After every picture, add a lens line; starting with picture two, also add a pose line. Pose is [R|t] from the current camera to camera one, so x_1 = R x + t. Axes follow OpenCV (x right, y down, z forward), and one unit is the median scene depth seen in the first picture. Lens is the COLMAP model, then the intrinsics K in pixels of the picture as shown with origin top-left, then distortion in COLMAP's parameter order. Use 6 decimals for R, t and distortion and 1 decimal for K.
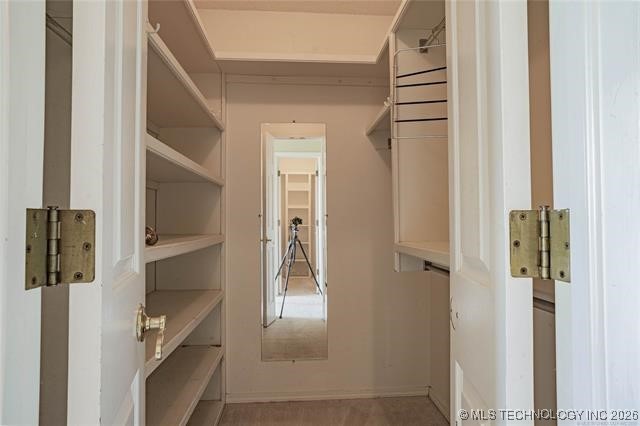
lens RADIAL K [[351.0, 0, 320.9], [0, 351.0, 211.6], [0, 0, 1]] dist [-0.052819, 0.037830]
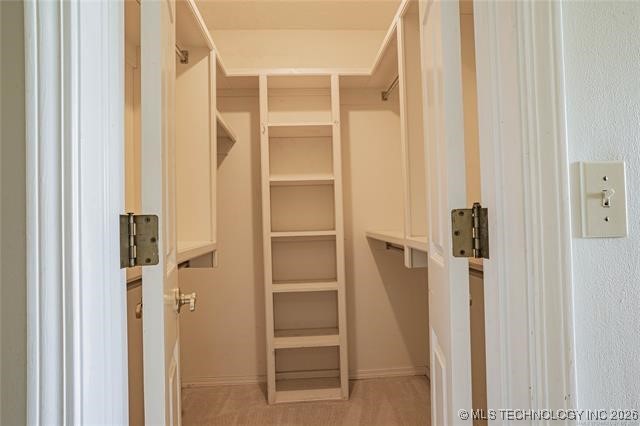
lens RADIAL K [[351.0, 0, 320.9], [0, 351.0, 211.6], [0, 0, 1]] dist [-0.052819, 0.037830]
pose [[0.999656, -0.019041, -0.018017, 0.047676], [0.019139, 0.999803, 0.005282, -0.011226], [0.017913, -0.005625, 0.999824, -0.428481]]
